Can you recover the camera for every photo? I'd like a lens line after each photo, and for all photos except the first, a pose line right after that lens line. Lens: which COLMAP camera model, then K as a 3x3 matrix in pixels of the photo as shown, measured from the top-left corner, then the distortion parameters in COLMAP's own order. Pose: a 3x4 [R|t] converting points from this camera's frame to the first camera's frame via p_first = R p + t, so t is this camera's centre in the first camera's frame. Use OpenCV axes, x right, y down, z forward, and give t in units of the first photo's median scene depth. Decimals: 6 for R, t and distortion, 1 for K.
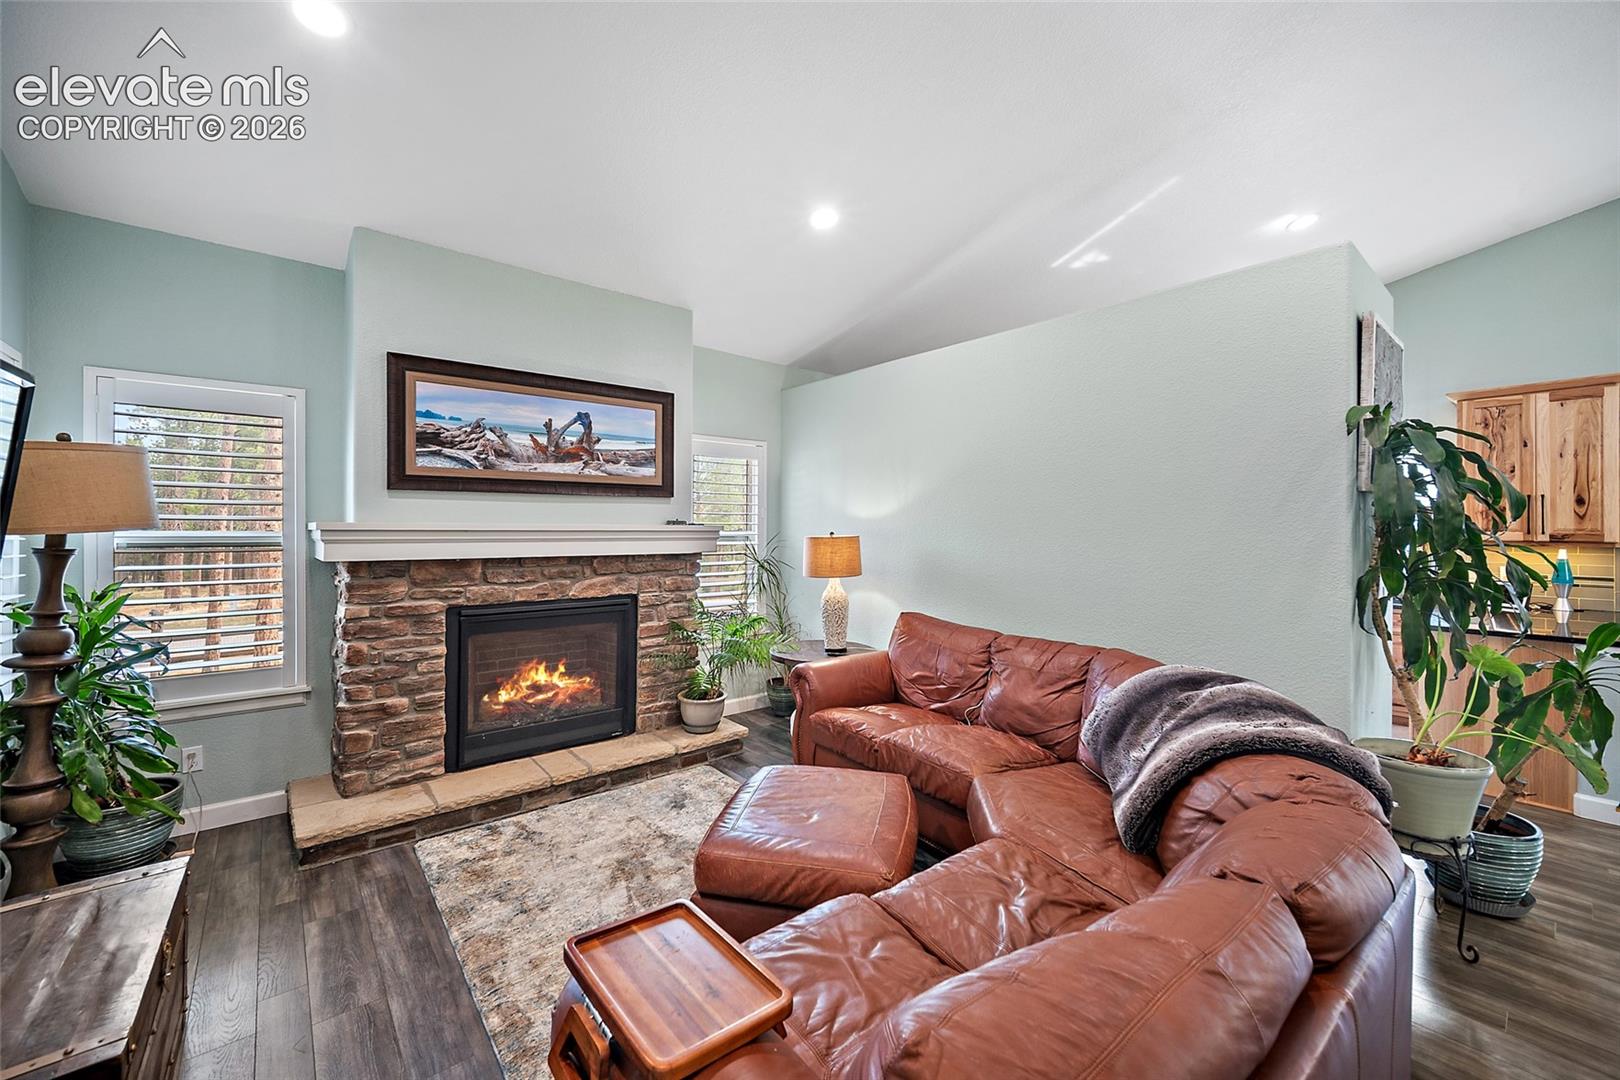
lens RADIAL K [[636.5, 0, 805.3], [0, 636.5, 527.6], [0, 0, 1]] dist [-0.005034, 0.001073]
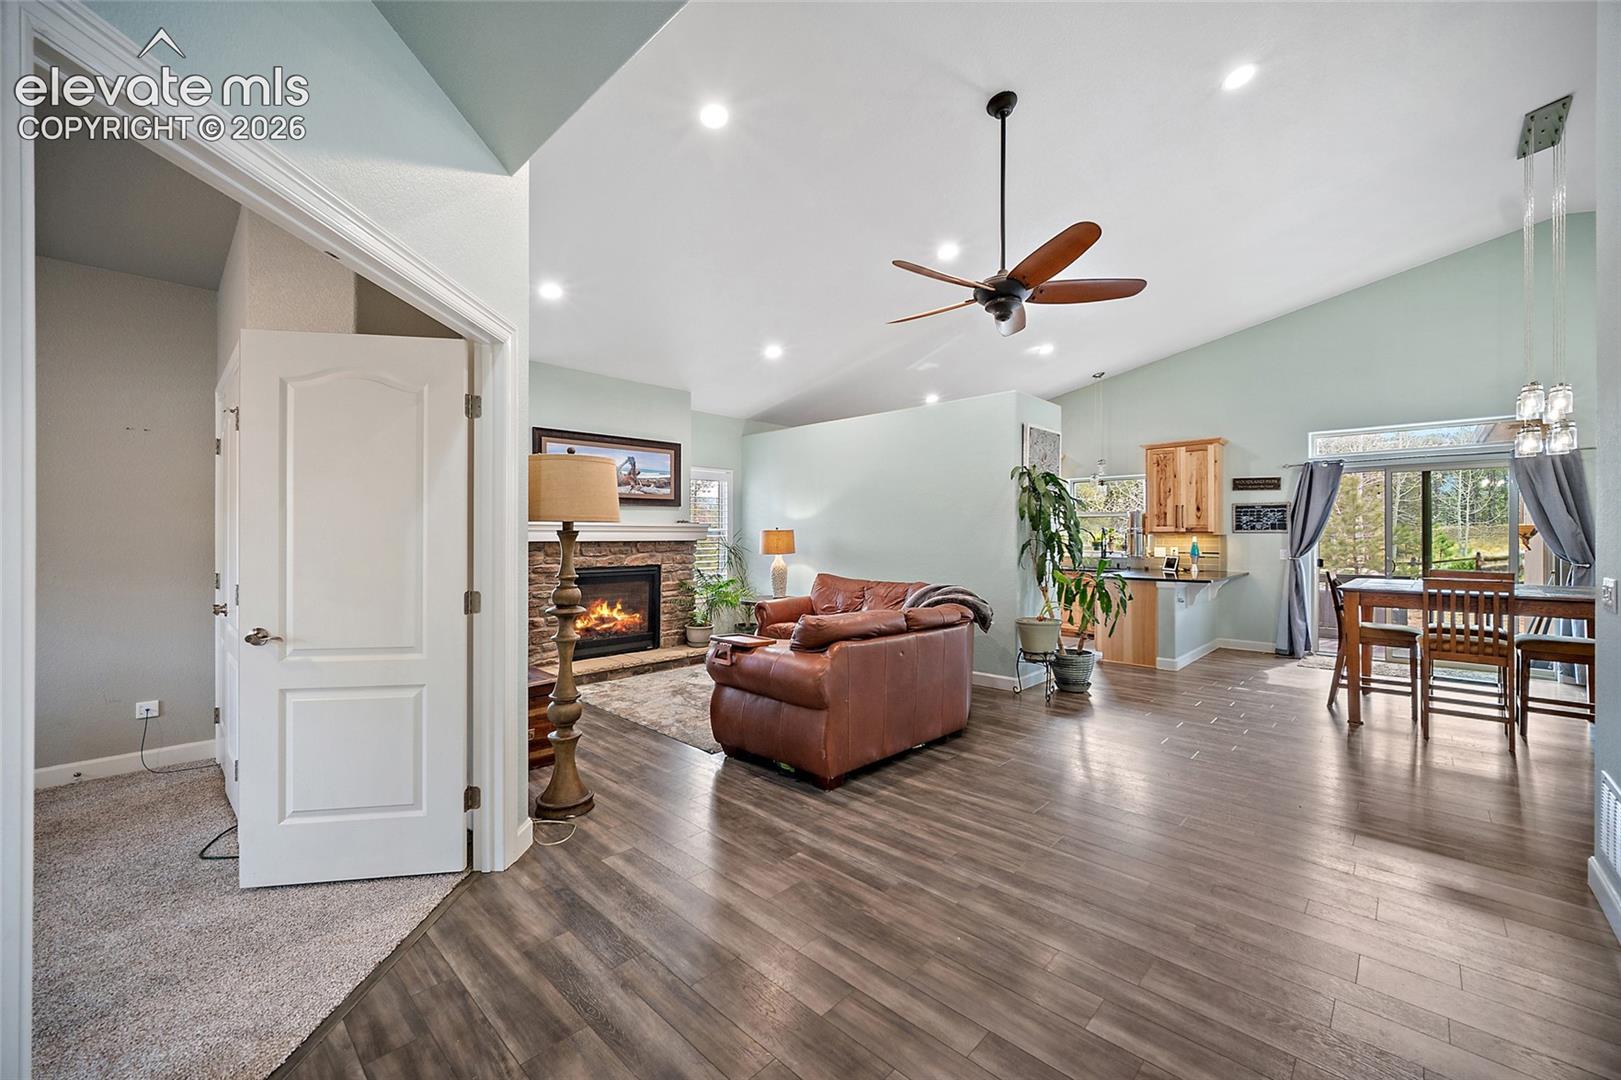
lens RADIAL K [[636.9, 0, 803.6], [0, 636.9, 527.3], [0, 0, 1]] dist [-0.005034, 0.001073]
pose [[0.994730, -0.003165, 0.102478, -0.060835], [0.004561, 0.999900, -0.013390, 0.030069], [-0.102425, 0.013786, 0.994645, -0.681287]]
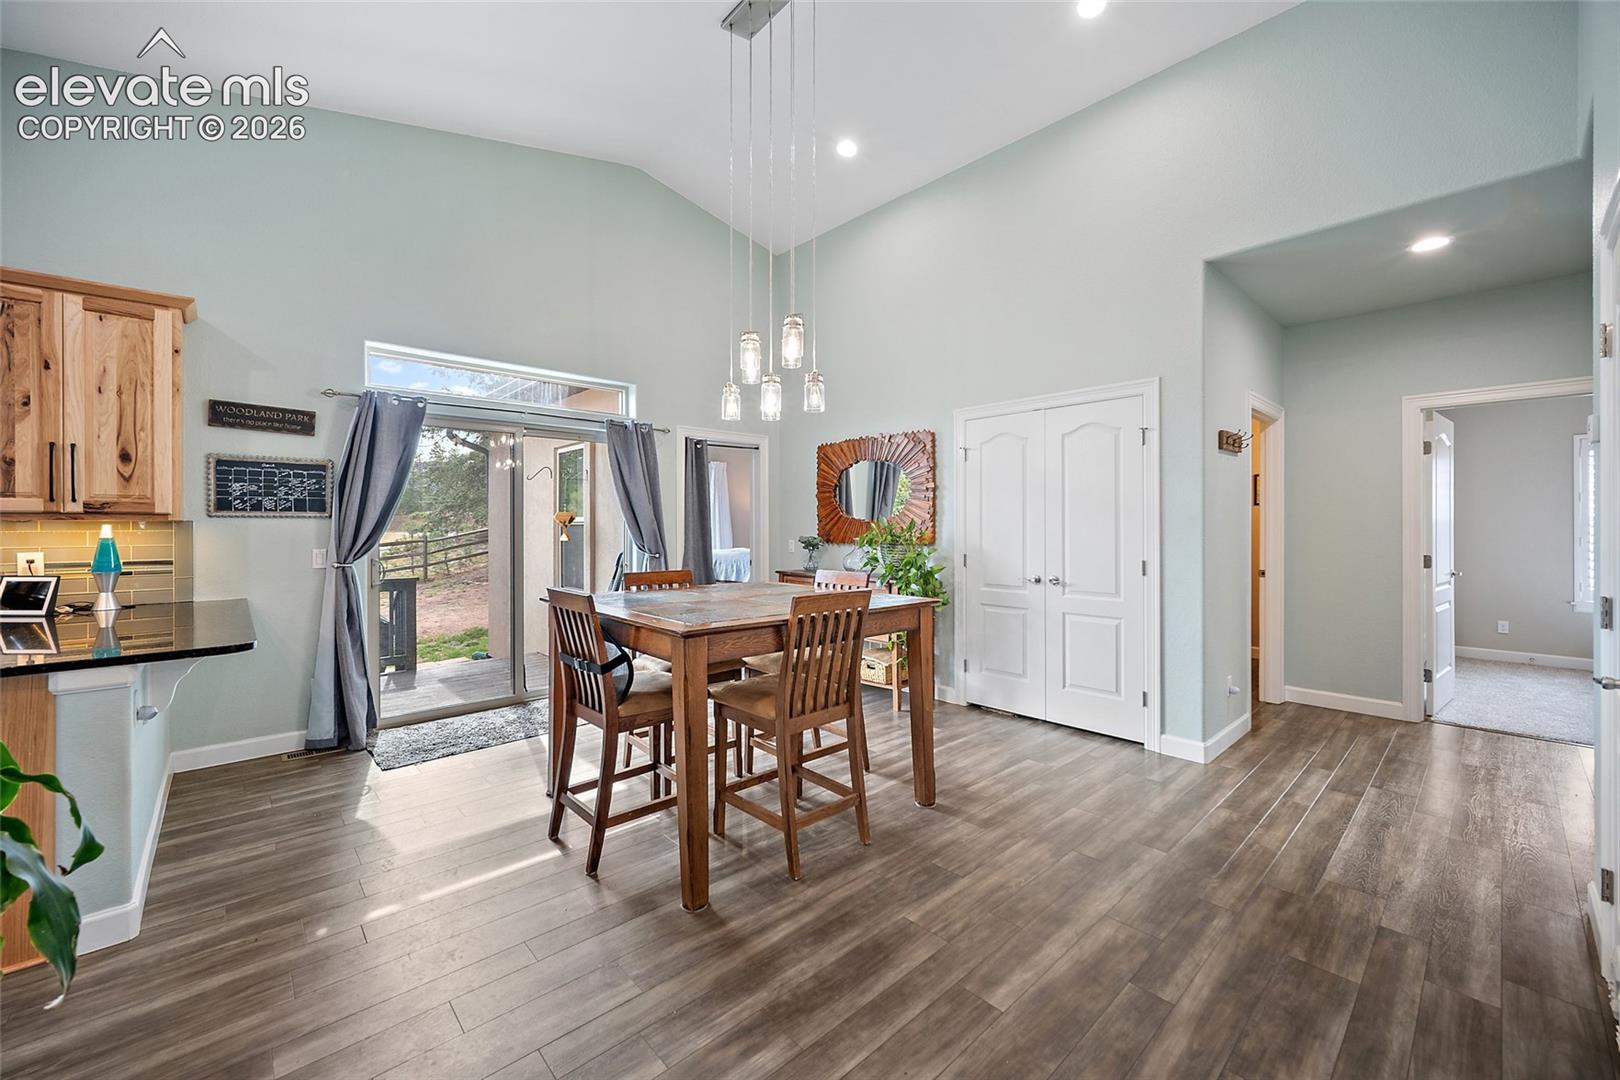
lens RADIAL K [[636.5, 0, 830.8], [0, 636.5, 524.4], [0, 0, 1]] dist [-0.005034, 0.001073]
pose [[-0.068916, -0.003304, 0.997617, 0.457563], [0.001706, 0.999993, 0.003430, 0.036032], [-0.997621, 0.001939, -0.068910, 0.250576]]
